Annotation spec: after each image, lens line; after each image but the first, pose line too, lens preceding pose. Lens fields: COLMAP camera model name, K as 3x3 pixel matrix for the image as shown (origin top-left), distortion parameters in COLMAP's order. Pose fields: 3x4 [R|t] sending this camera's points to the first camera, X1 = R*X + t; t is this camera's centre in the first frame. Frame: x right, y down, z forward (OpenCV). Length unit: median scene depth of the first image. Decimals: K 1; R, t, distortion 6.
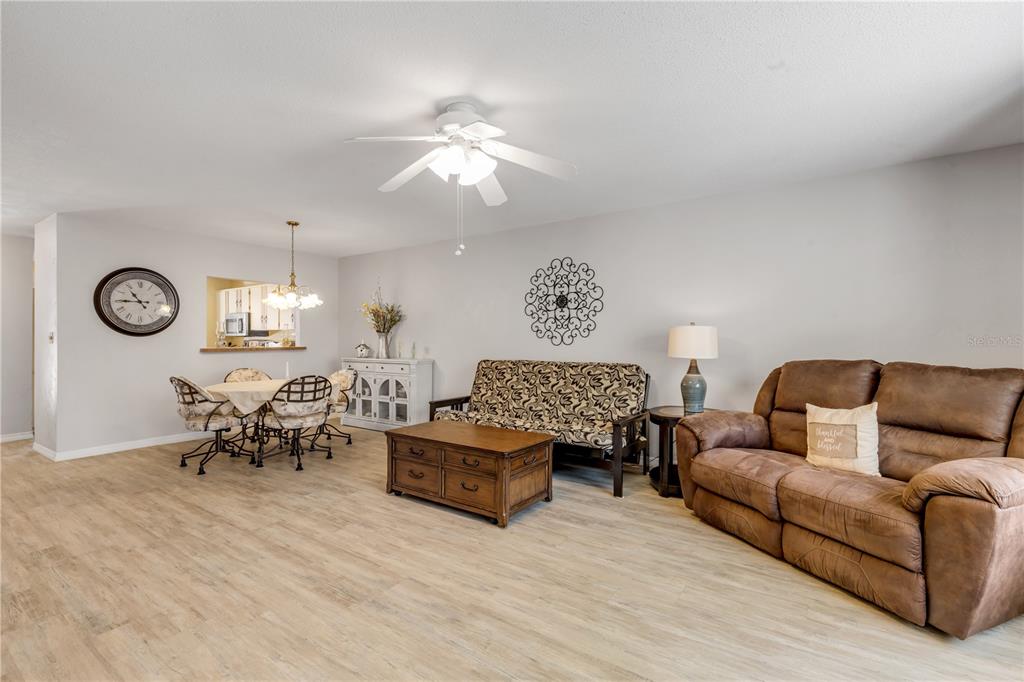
lens RADIAL K [[461.1, 0, 513.7], [0, 461.1, 338.6], [0, 0, 1]] dist [0.005153, -0.000383]
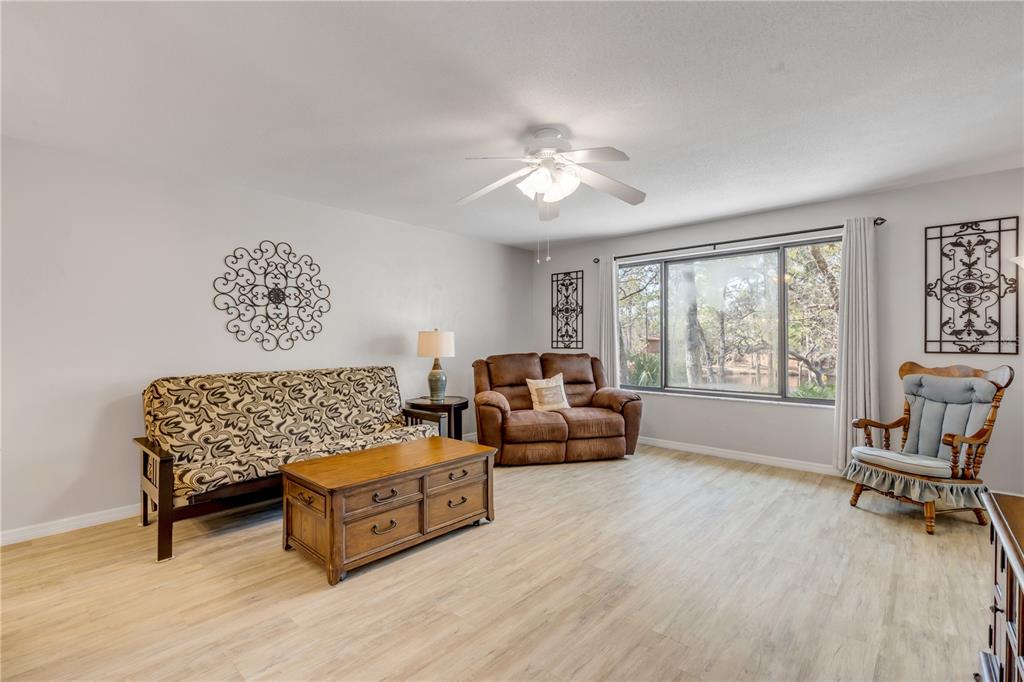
lens RADIAL K [[461.1, 0, 508.6], [0, 461.1, 341.2], [0, 0, 1]] dist [0.005153, -0.000383]
pose [[0.136644, 0.000529, 0.990620, -0.651816], [0.004653, 0.999988, -0.001176, 0.000971], [-0.990609, 0.004770, 0.136640, 0.503842]]
